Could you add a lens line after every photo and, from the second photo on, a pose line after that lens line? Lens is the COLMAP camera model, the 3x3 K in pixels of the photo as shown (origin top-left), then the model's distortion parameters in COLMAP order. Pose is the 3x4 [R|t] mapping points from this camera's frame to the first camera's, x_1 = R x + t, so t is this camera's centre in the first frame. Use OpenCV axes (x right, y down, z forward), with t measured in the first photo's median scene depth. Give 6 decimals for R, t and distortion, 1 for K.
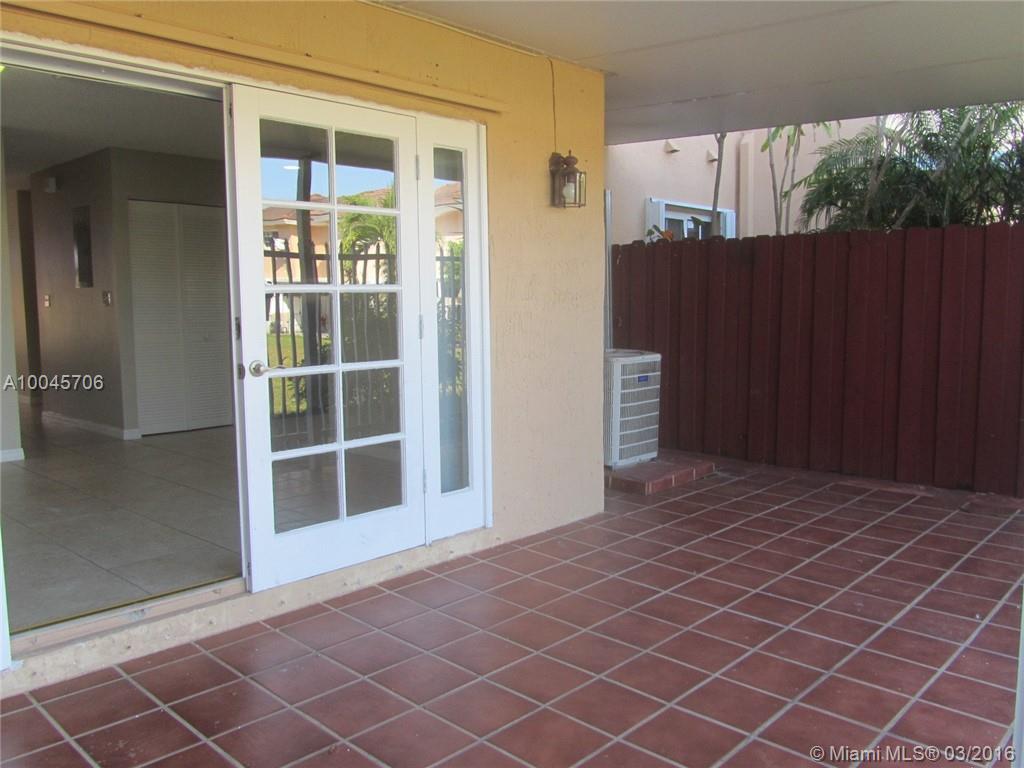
lens RADIAL K [[840.7, 0, 513.5], [0, 840.7, 382.9], [0, 0, 1]] dist [-0.045740, 0.008370]
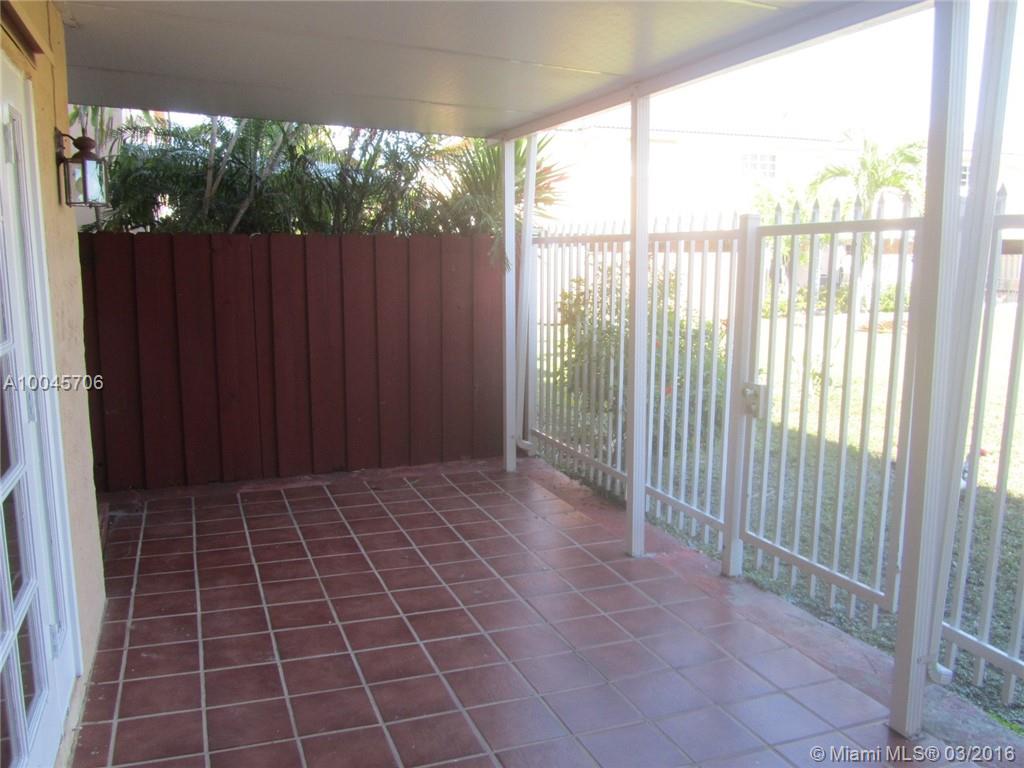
lens RADIAL K [[840.7, 0, 512.7], [0, 840.7, 387.8], [0, 0, 1]] dist [-0.045740, 0.008370]
pose [[0.429801, -0.128721, 0.893701, -0.451652], [0.085374, 0.991145, 0.101698, -0.099426], [-0.898879, 0.032589, 0.436984, 0.373027]]
